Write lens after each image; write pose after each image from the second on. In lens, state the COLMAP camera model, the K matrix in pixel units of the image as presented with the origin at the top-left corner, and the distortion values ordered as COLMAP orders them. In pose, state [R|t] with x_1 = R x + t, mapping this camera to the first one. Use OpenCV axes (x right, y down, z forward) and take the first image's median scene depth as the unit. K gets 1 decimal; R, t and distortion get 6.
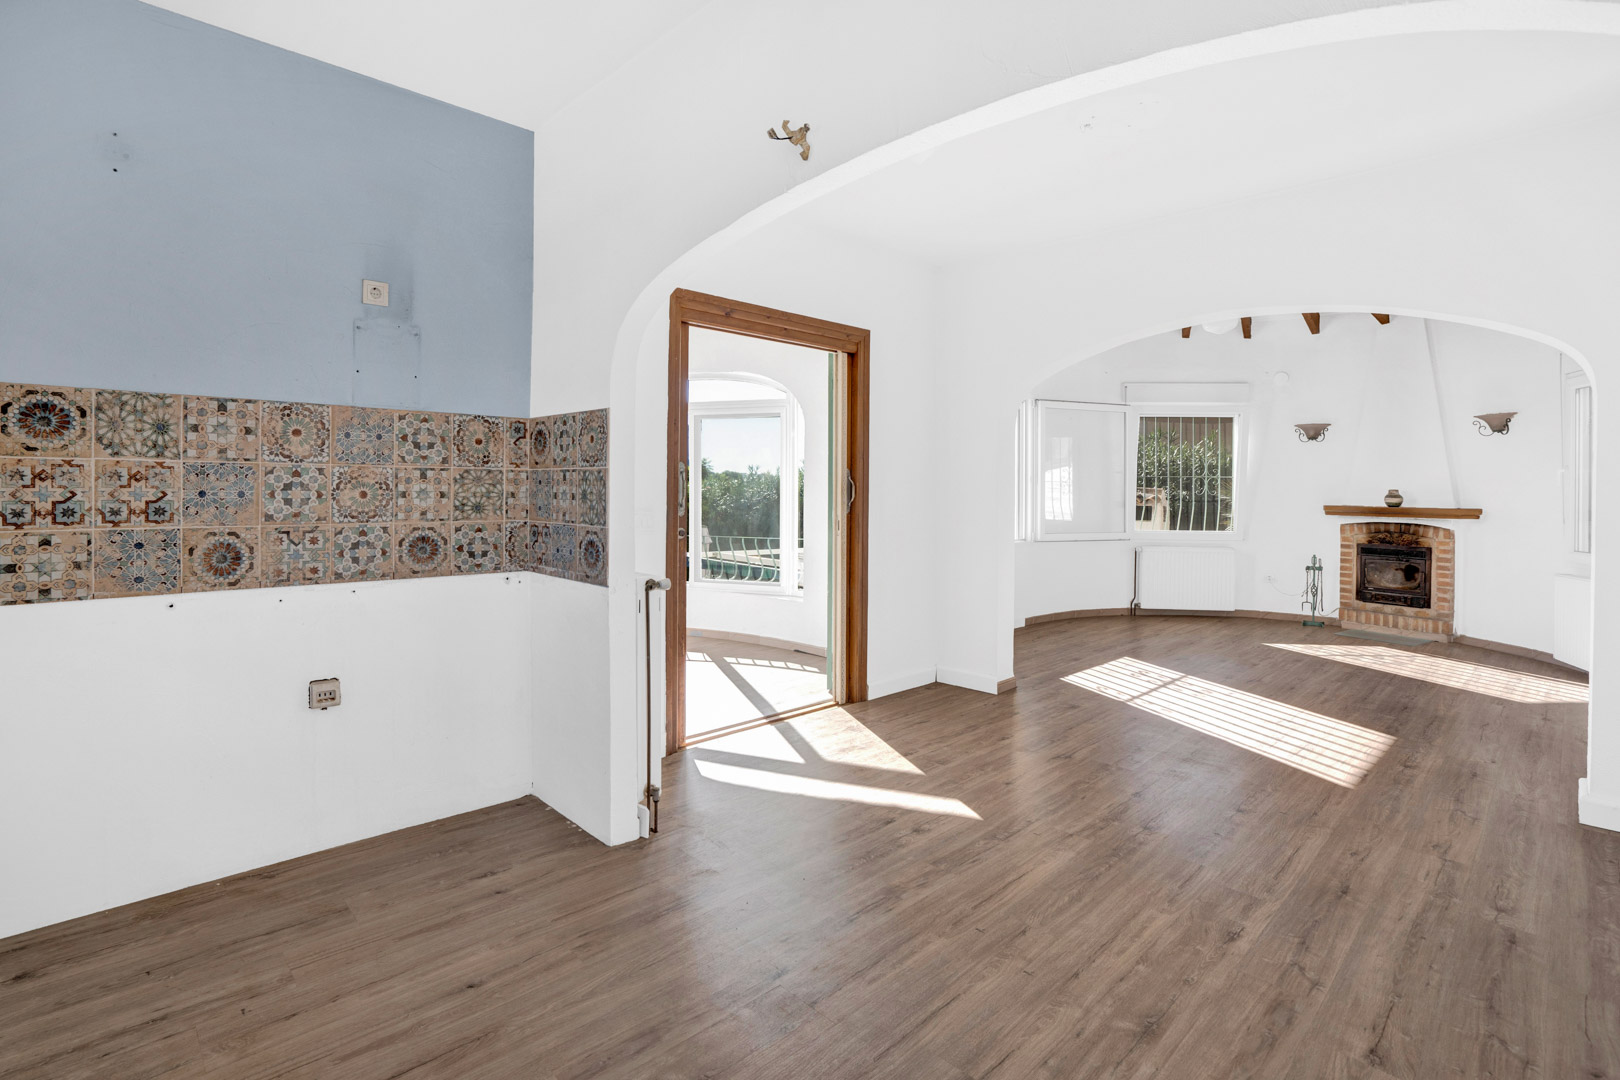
lens RADIAL K [[749.0, 0, 809.1], [0, 749.0, 497.0], [0, 0, 1]] dist [-0.056344, 0.014758]
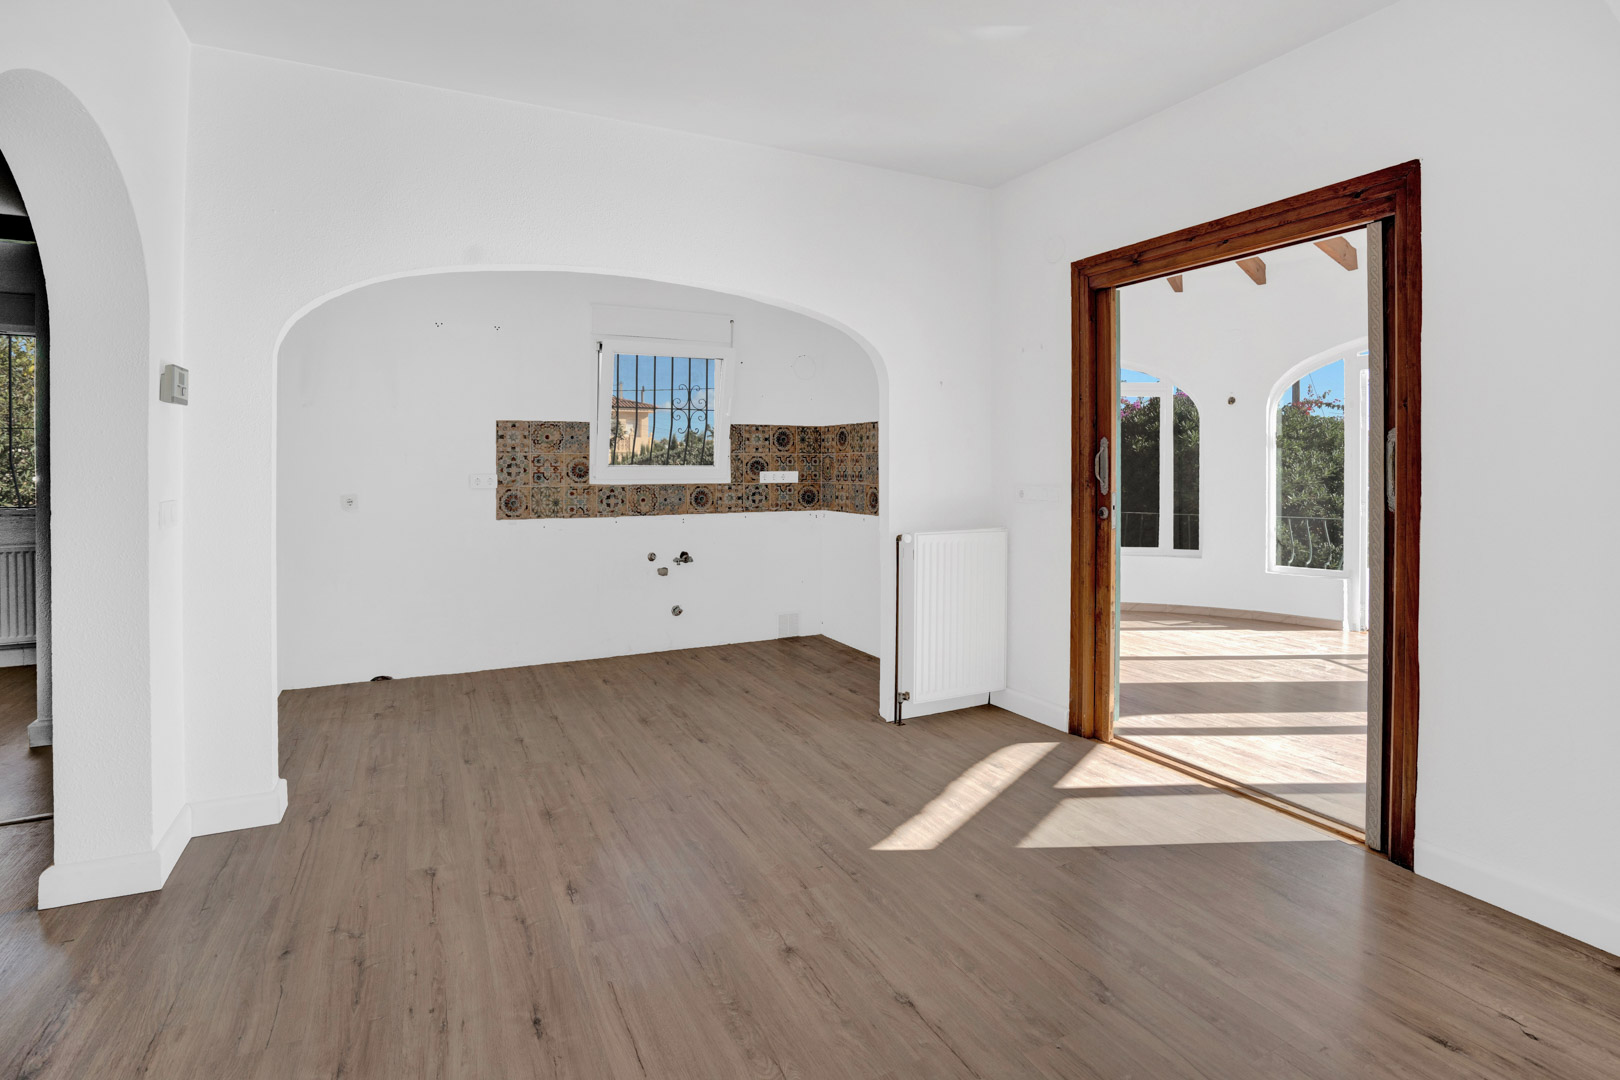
lens RADIAL K [[779.5, 0, 810.9], [0, 779.5, 475.3], [0, 0, 1]] dist [-0.060029, 0.027699]
pose [[-0.281650, 0.012708, -0.959433, 1.466899], [-0.006376, 0.999865, 0.015115, -0.018459], [0.959496, 0.010375, -0.281531, 1.555998]]
